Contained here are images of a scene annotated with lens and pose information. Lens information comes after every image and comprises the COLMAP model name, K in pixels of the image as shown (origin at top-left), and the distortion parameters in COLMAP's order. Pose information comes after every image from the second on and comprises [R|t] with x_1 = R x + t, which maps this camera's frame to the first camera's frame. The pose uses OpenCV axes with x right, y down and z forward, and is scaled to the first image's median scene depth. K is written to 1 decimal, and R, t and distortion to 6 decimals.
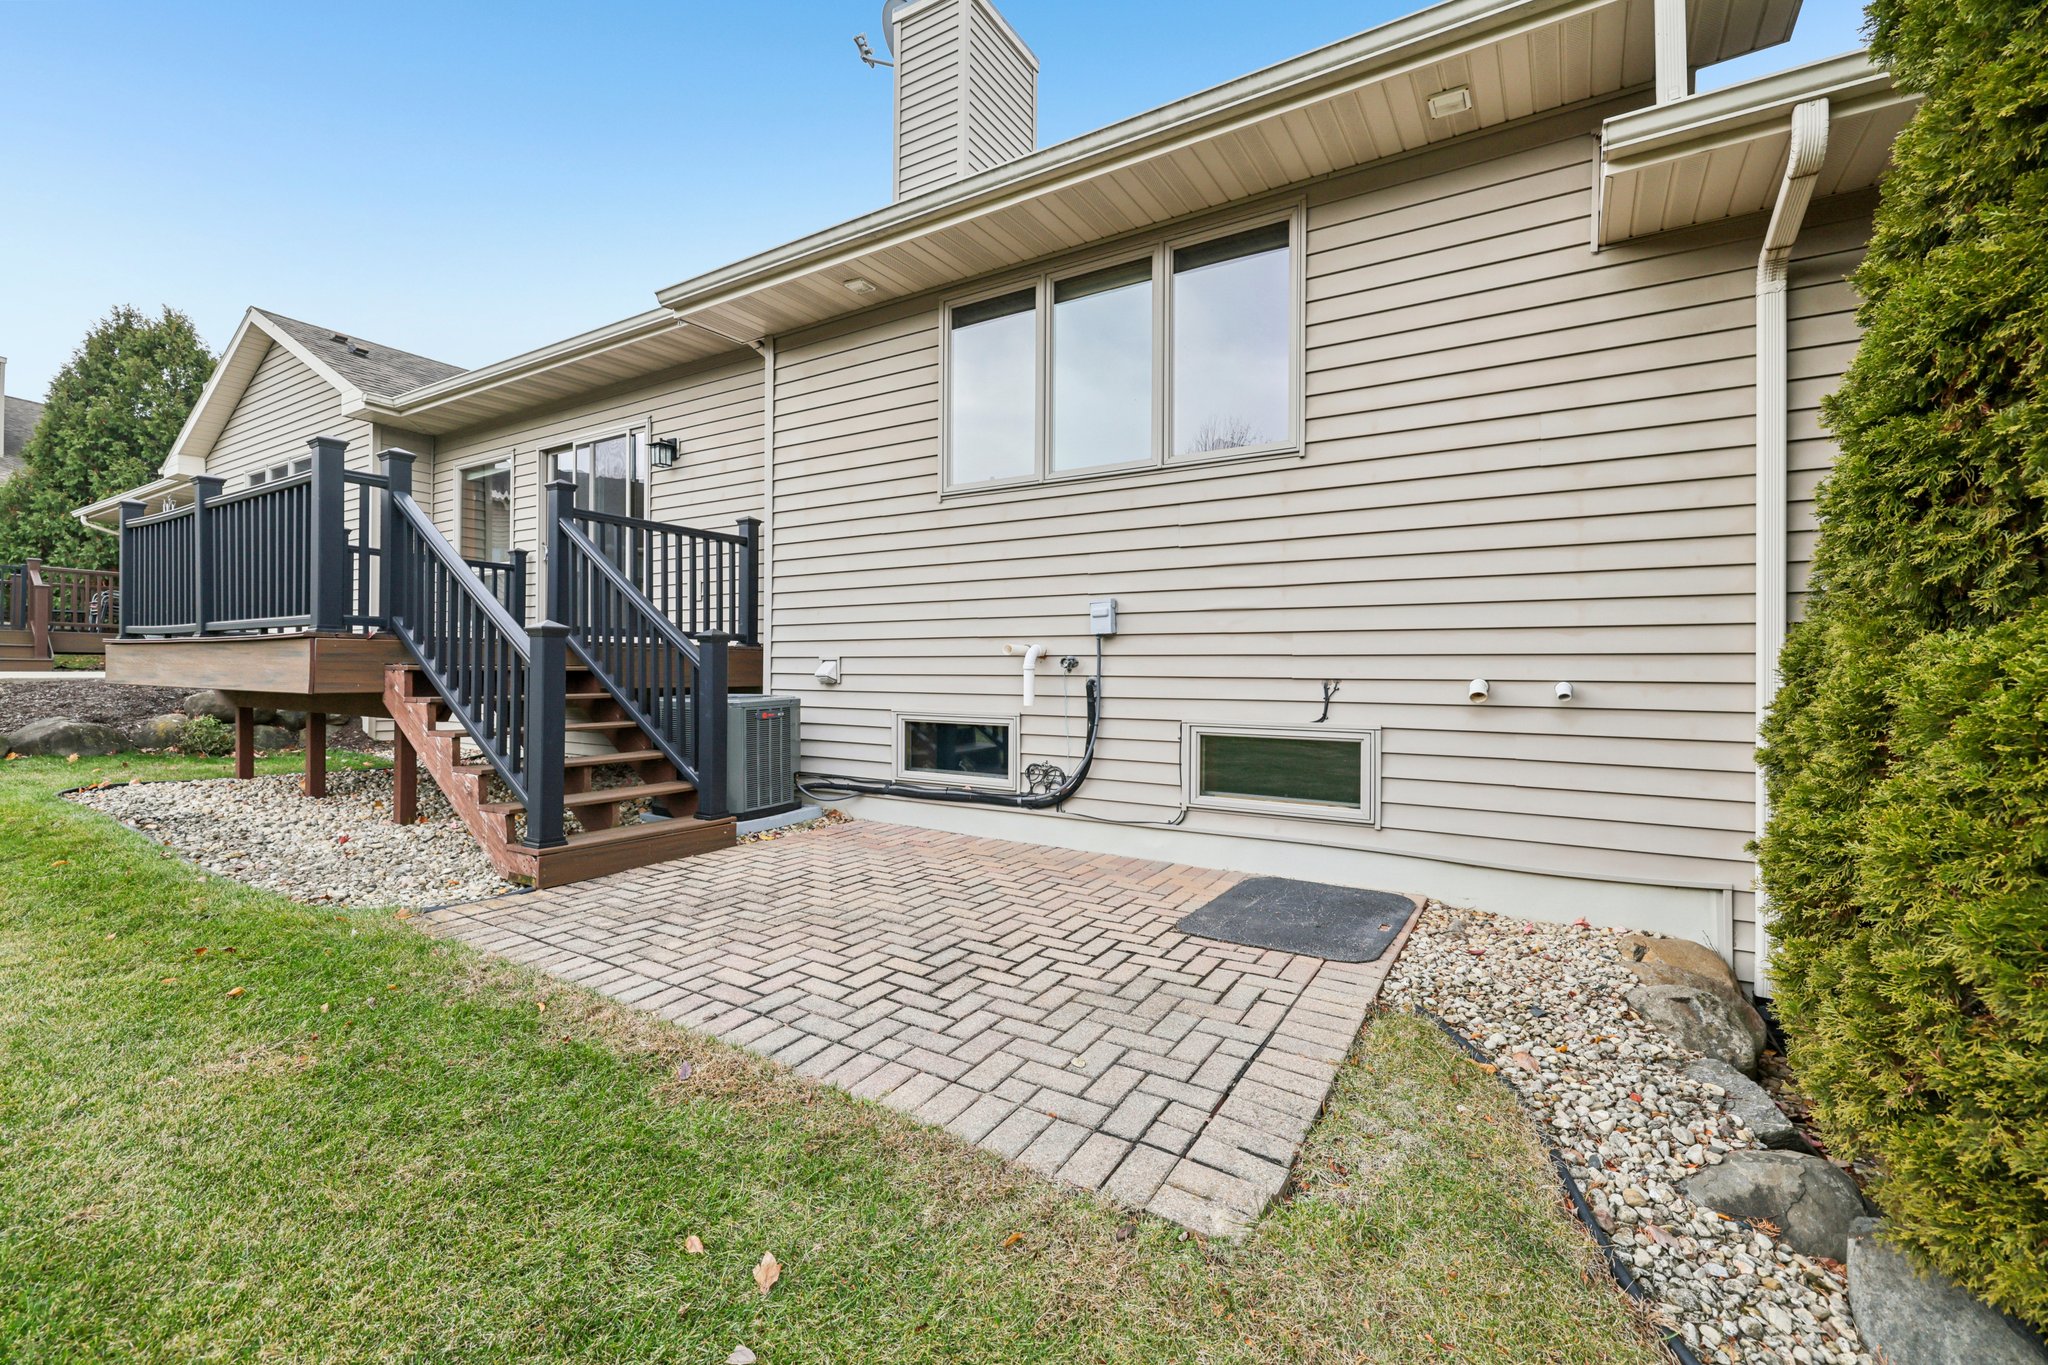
lens RADIAL K [[860.9, 0, 1014.2], [0, 860.9, 659.1], [0, 0, 1]] dist [-0.000764, 0.000312]
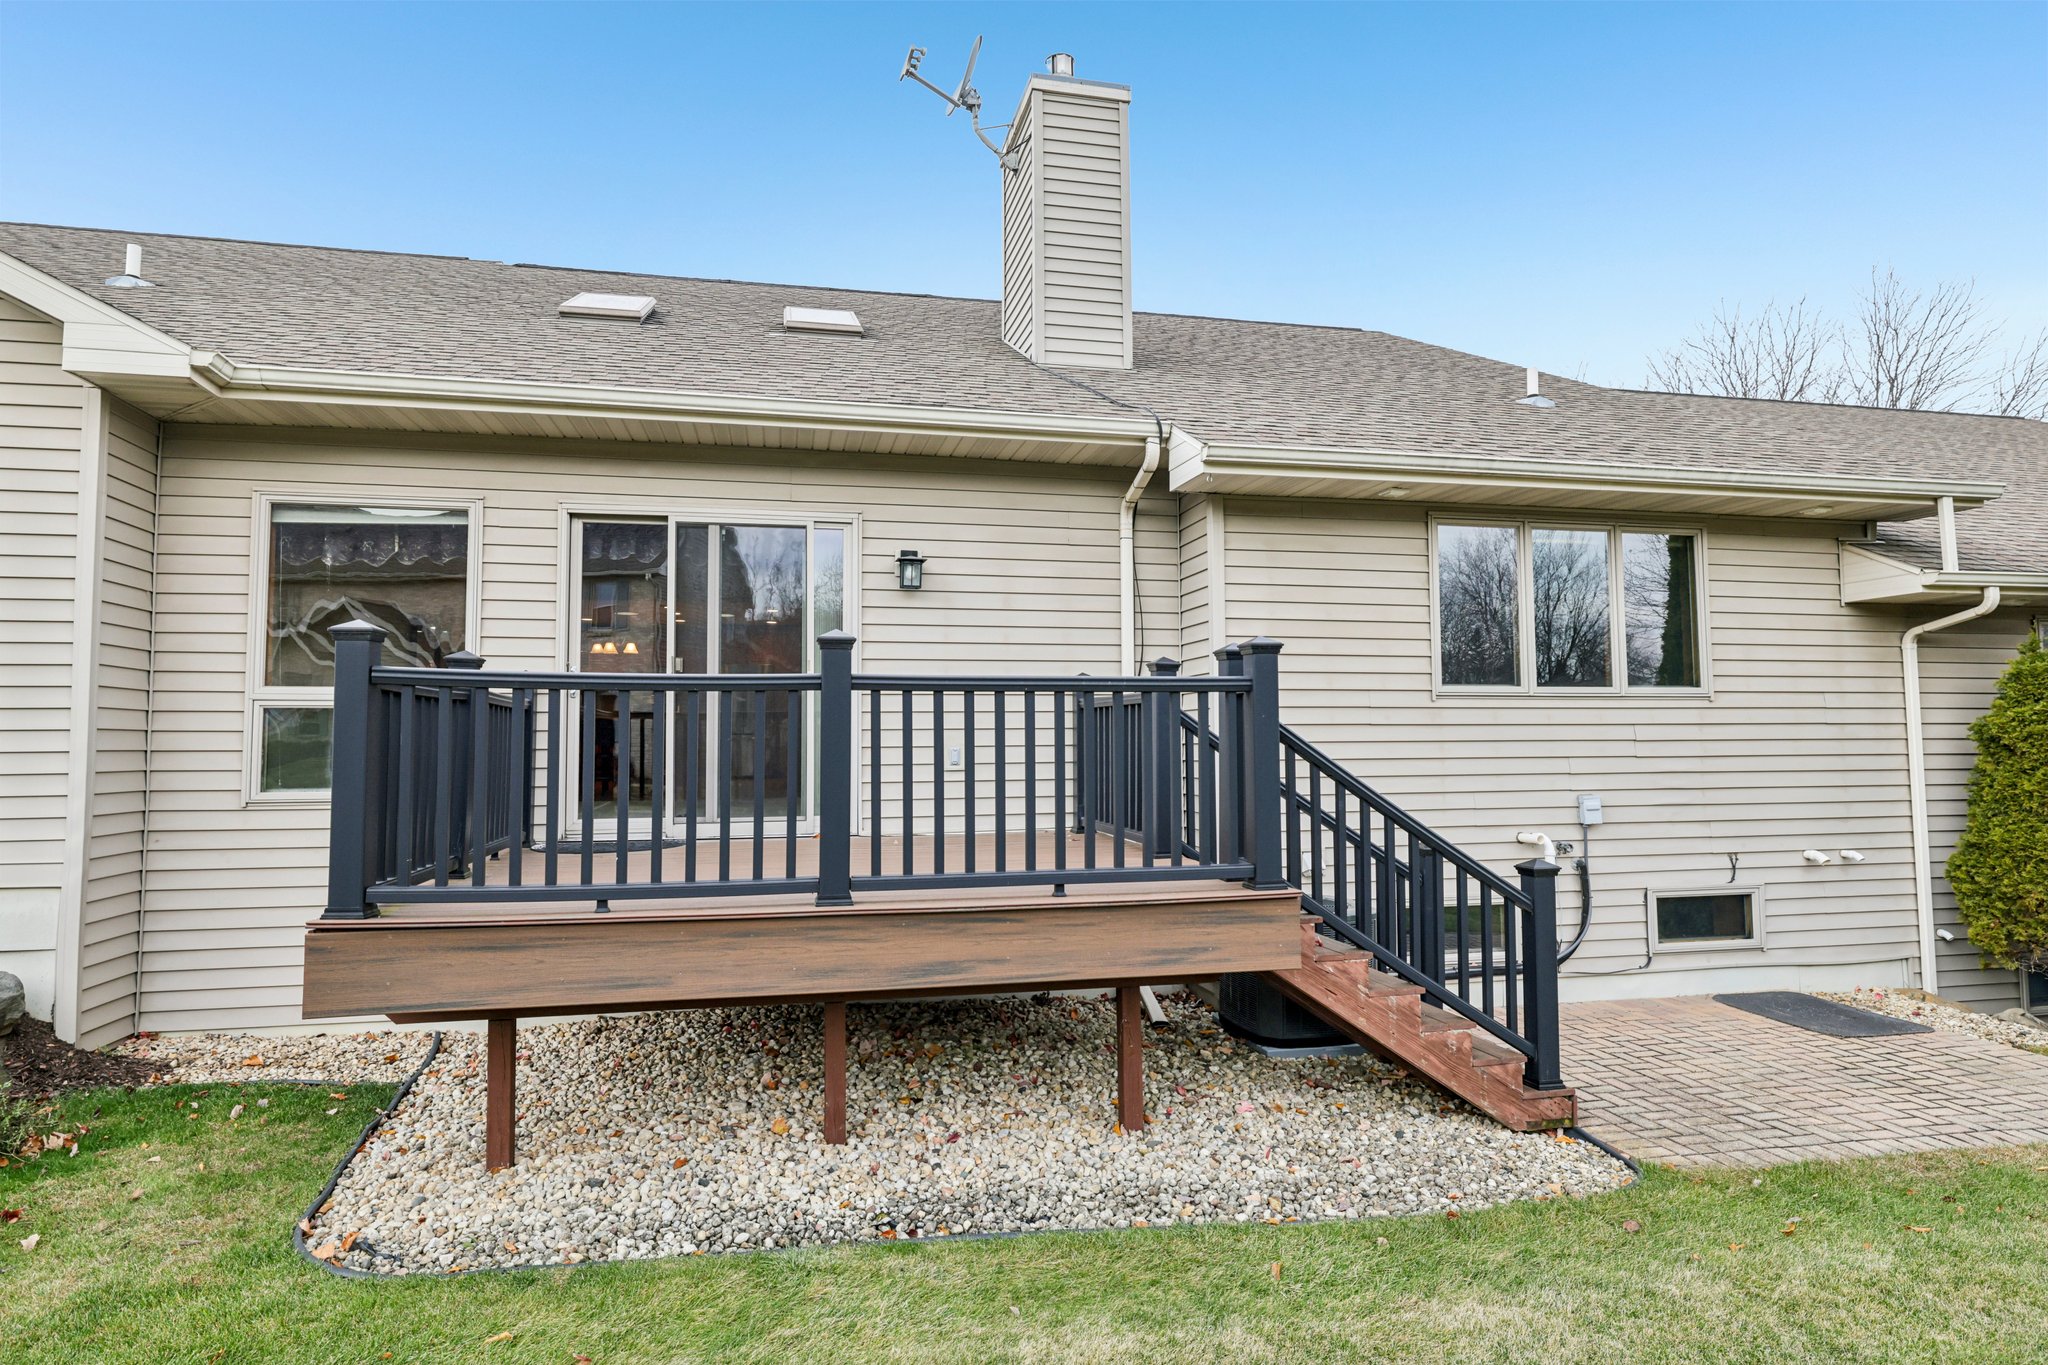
lens RADIAL K [[1099.1, 0, 1020.8], [0, 1099.1, 671.1], [0, 0, 1]] dist [0.000272, -0.000823]
pose [[0.722762, 0.032323, 0.690341, -2.106328], [0.001136, 0.998849, -0.047956, -0.229245], [-0.691096, 0.035445, 0.721893, 0.535926]]
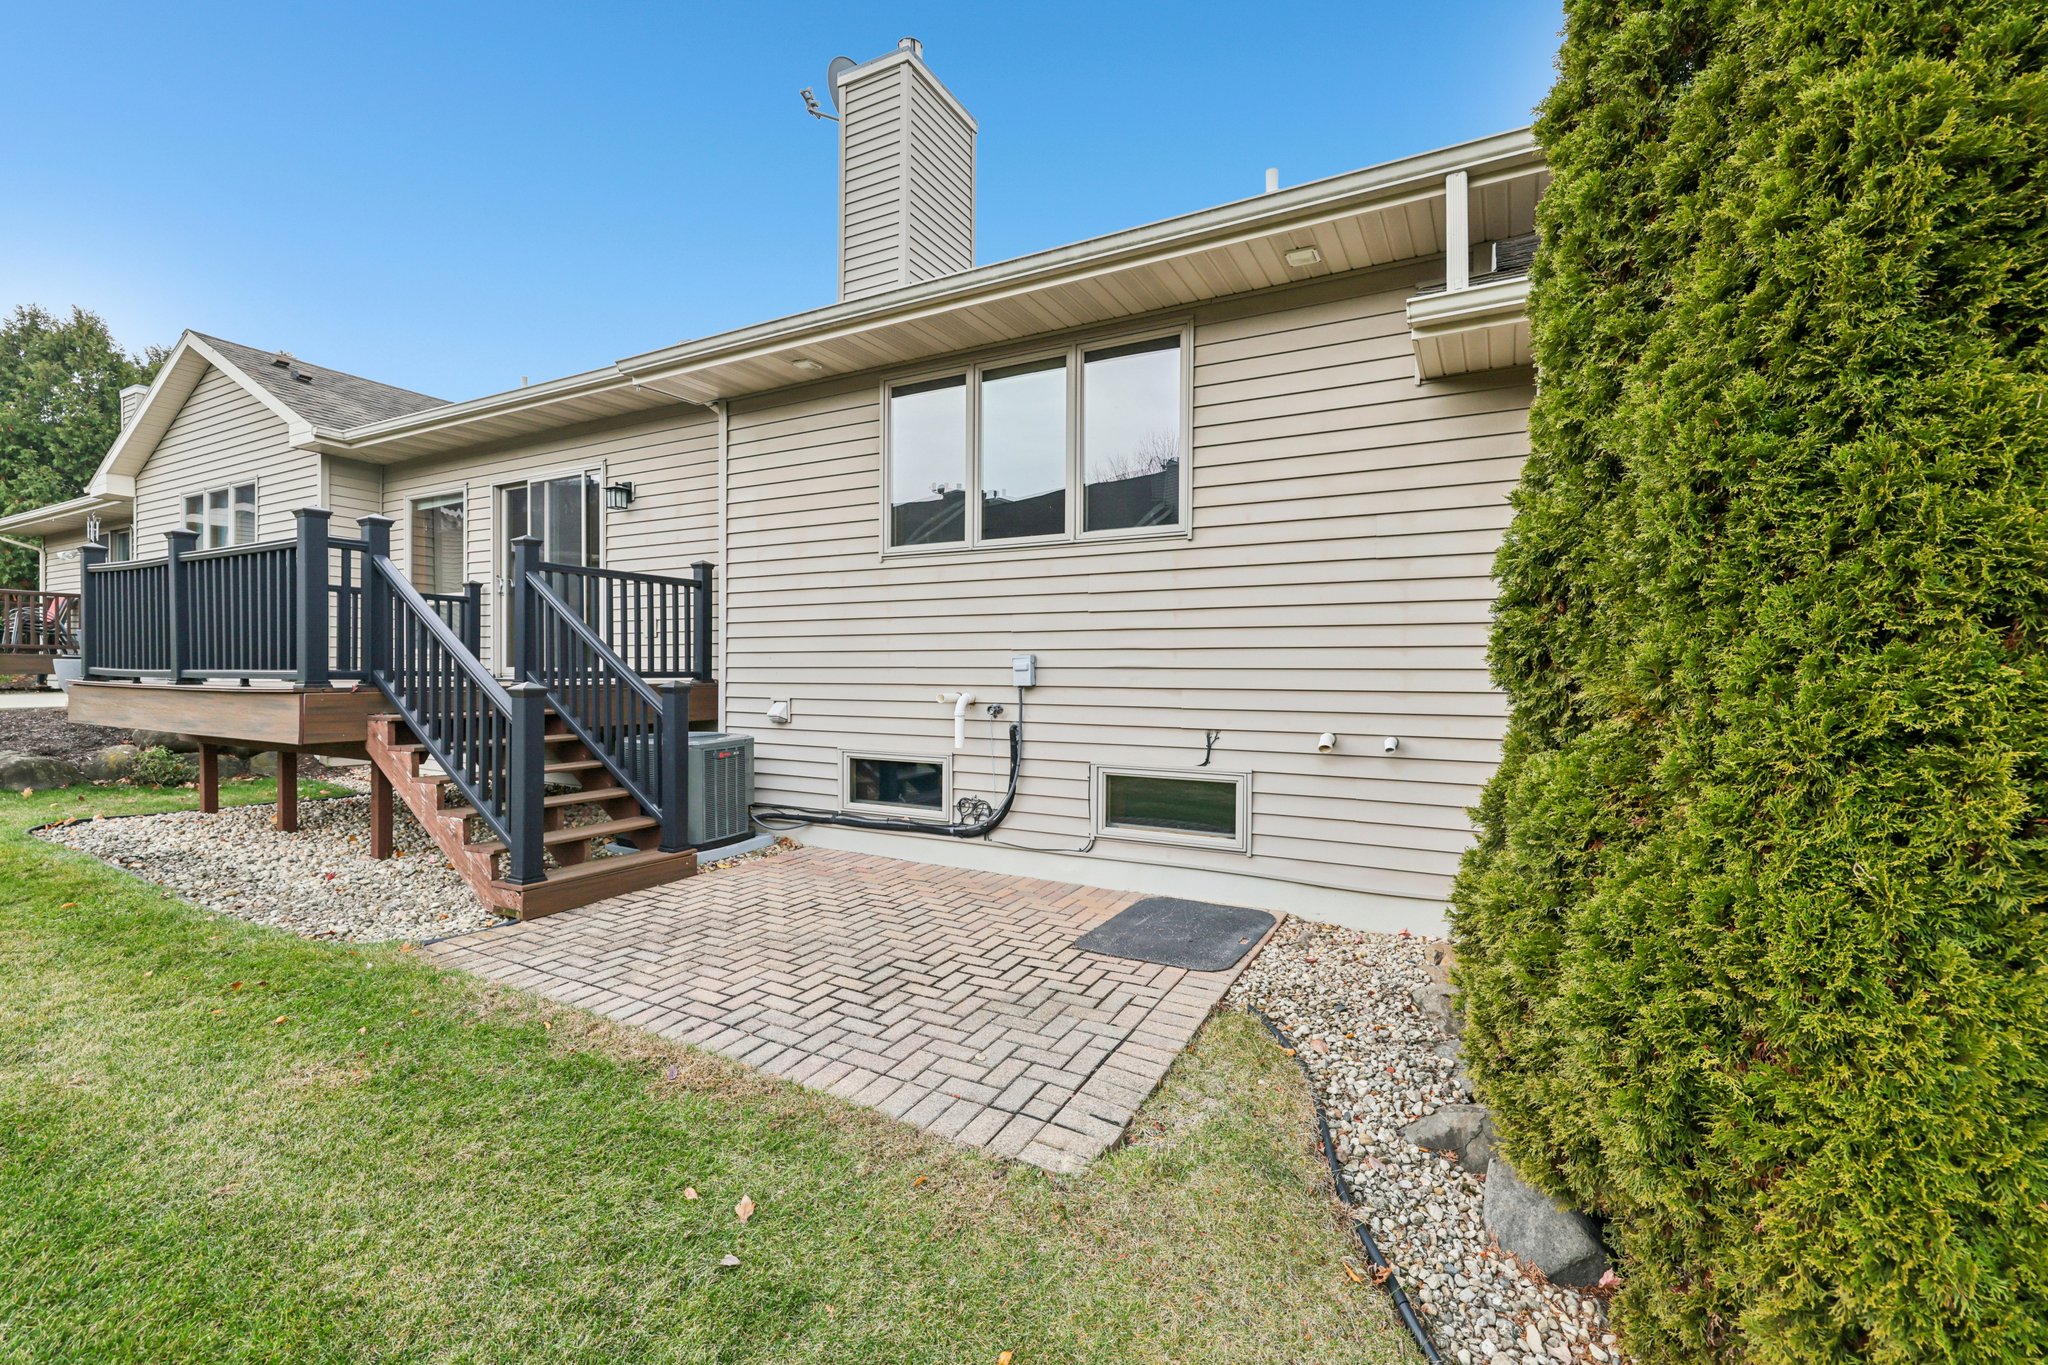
lens RADIAL K [[860.3, 0, 1019.3], [0, 860.3, 669.9], [0, 0, 1]] dist [-0.001166, 0.000481]
pose [[0.997992, -0.001684, 0.063320, 0.032324], [0.001032, 0.999946, 0.010325, -0.080879], [-0.063334, -0.010239, 0.997940, -0.184122]]
